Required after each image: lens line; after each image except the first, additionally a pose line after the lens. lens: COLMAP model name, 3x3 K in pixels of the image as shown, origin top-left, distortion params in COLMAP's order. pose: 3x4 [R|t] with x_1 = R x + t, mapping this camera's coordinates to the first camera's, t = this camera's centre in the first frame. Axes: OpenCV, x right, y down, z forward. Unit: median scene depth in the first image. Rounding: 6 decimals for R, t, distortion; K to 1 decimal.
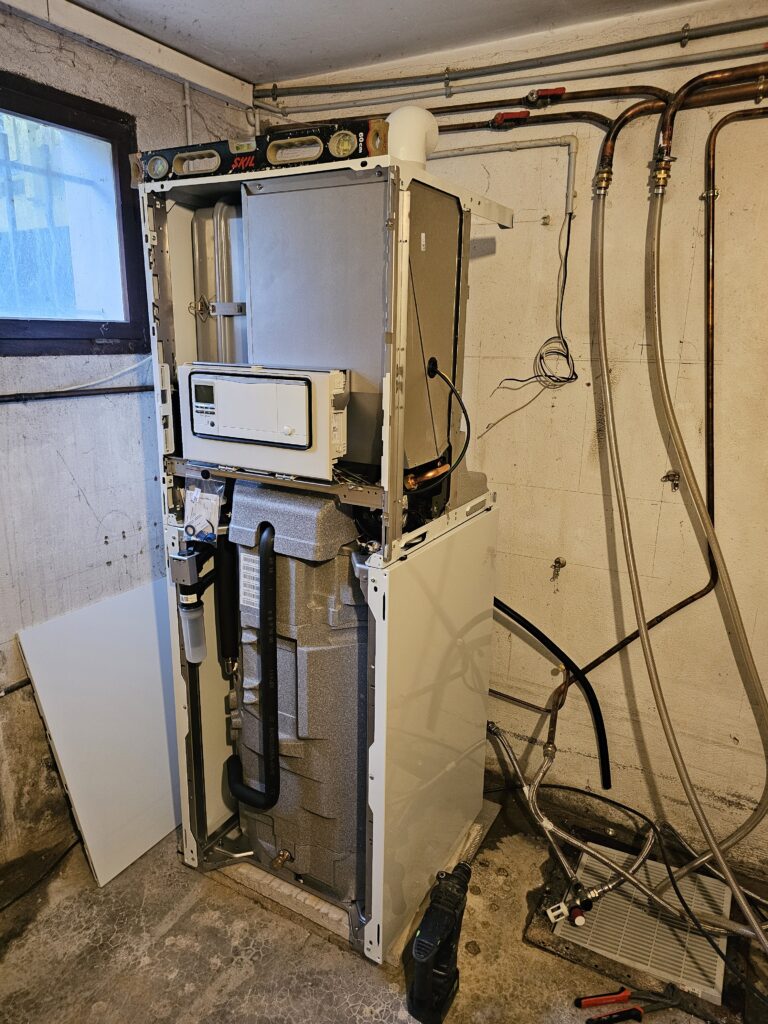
lens RADIAL K [[685.6, 0, 375.6], [0, 685.6, 513.4], [0, 0, 1]] dist [0.036173, -0.036227]
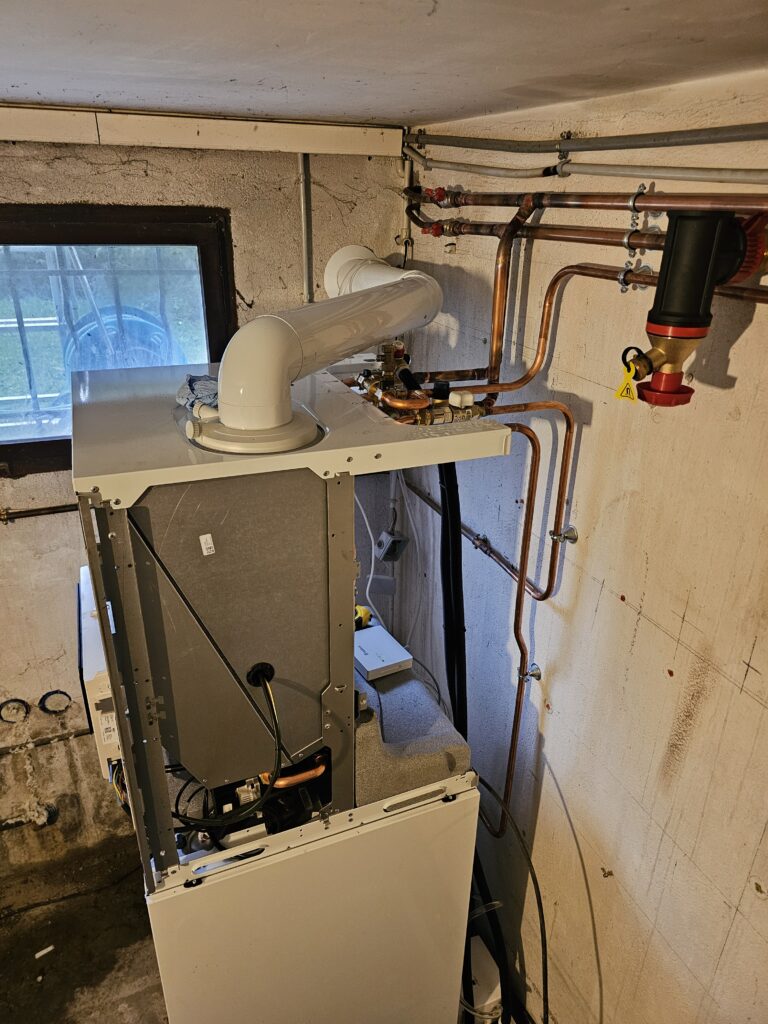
lens RADIAL K [[685.6, 0, 375.6], [0, 685.6, 513.4], [0, 0, 1]] dist [0.036173, -0.036227]
pose [[0.790750, 0.250673, -0.558460, 0.412187], [-0.160873, 0.965340, 0.205520, -0.412717], [0.590622, -0.072674, 0.803669, 0.366478]]
